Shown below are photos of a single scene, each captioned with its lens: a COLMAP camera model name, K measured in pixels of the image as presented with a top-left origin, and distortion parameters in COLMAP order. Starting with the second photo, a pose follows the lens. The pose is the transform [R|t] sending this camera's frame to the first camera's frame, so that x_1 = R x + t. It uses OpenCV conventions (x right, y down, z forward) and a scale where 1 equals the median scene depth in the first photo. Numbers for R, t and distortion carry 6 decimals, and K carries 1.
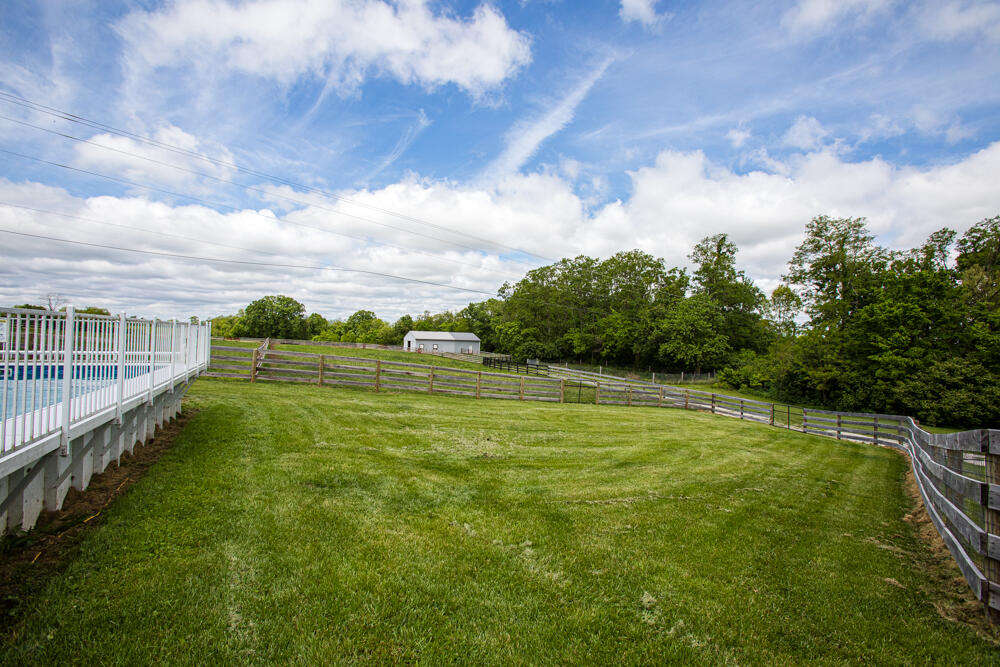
lens RADIAL K [[487.7, 0, 495.1], [0, 487.7, 328.6], [0, 0, 1]] dist [-0.033410, 0.005613]
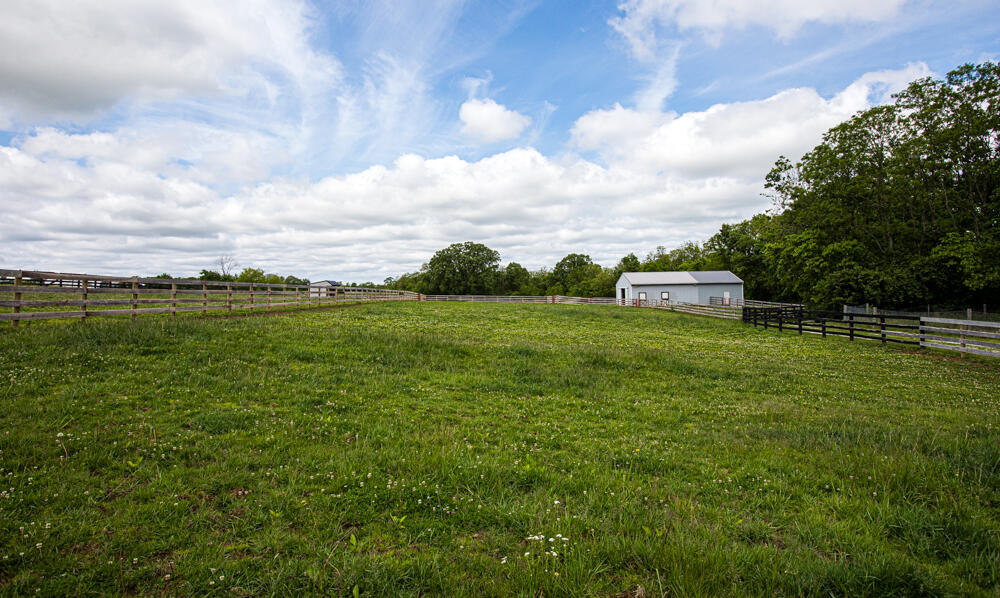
lens RADIAL K [[607.3, 0, 524.0], [0, 607.3, 260.0], [0, 0, 1]] dist [0.017864, 0.002548]
pose [[0.922546, -0.067972, -0.379854, 0.008036], [0.053392, 0.997380, -0.048802, 0.024468], [0.382176, 0.024741, 0.923758, 0.278180]]
